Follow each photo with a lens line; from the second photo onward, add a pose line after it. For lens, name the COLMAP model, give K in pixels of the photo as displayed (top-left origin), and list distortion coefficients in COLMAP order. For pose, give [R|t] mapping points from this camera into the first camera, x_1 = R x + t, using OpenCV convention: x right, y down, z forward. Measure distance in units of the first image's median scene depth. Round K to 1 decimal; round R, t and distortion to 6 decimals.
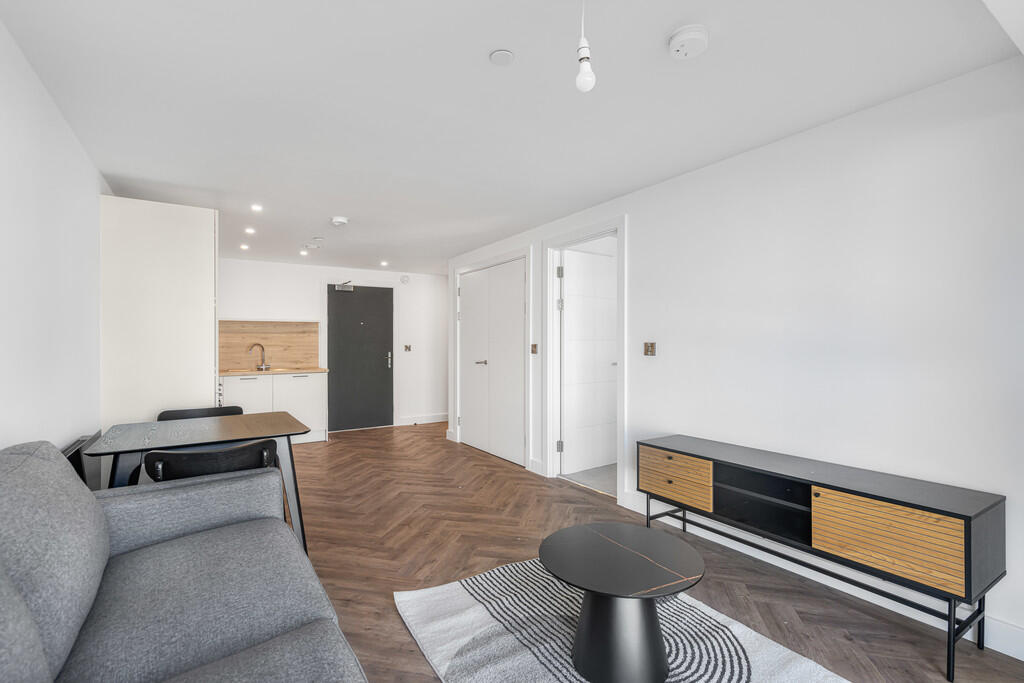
lens RADIAL K [[469.9, 0, 511.2], [0, 469.9, 343.8], [0, 0, 1]] dist [-0.000219, 0.000003]
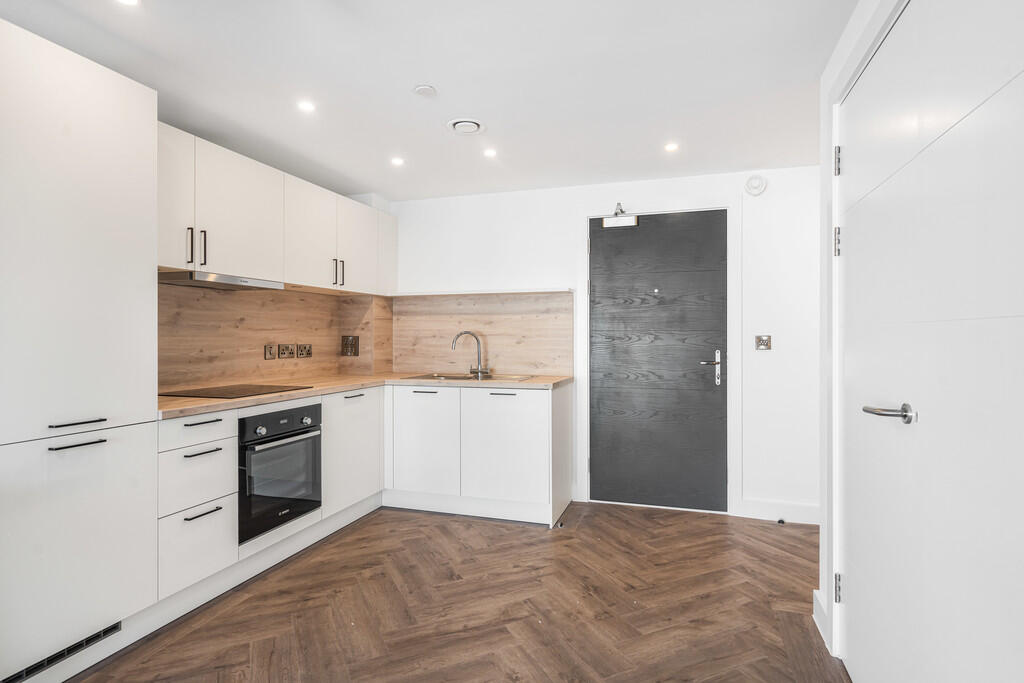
lens RADIAL K [[538.7, 0, 513.0], [0, 538.7, 335.2], [0, 0, 1]] dist [0.002023, 0.000036]
pose [[0.637393, 0.004508, -0.770525, 0.019963], [-0.002625, 0.999990, 0.003679, 0.001418], [0.770534, -0.000323, 0.637399, 0.564089]]
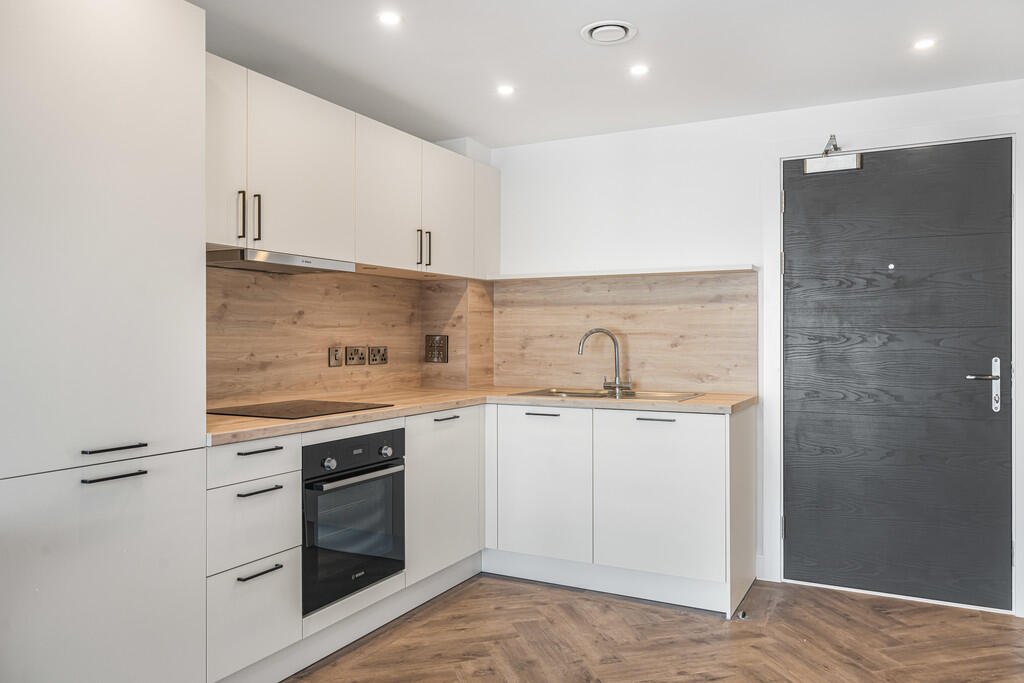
lens RADIAL K [[747.7, 0, 510.5], [0, 747.7, 335.6], [0, 0, 1]] dist [0.004359, 0.002036]
pose [[0.499755, 0.005926, -0.866146, -0.005876], [-0.002422, 0.999982, 0.005445, 0.001903], [0.866163, -0.000623, 0.499761, 0.555086]]
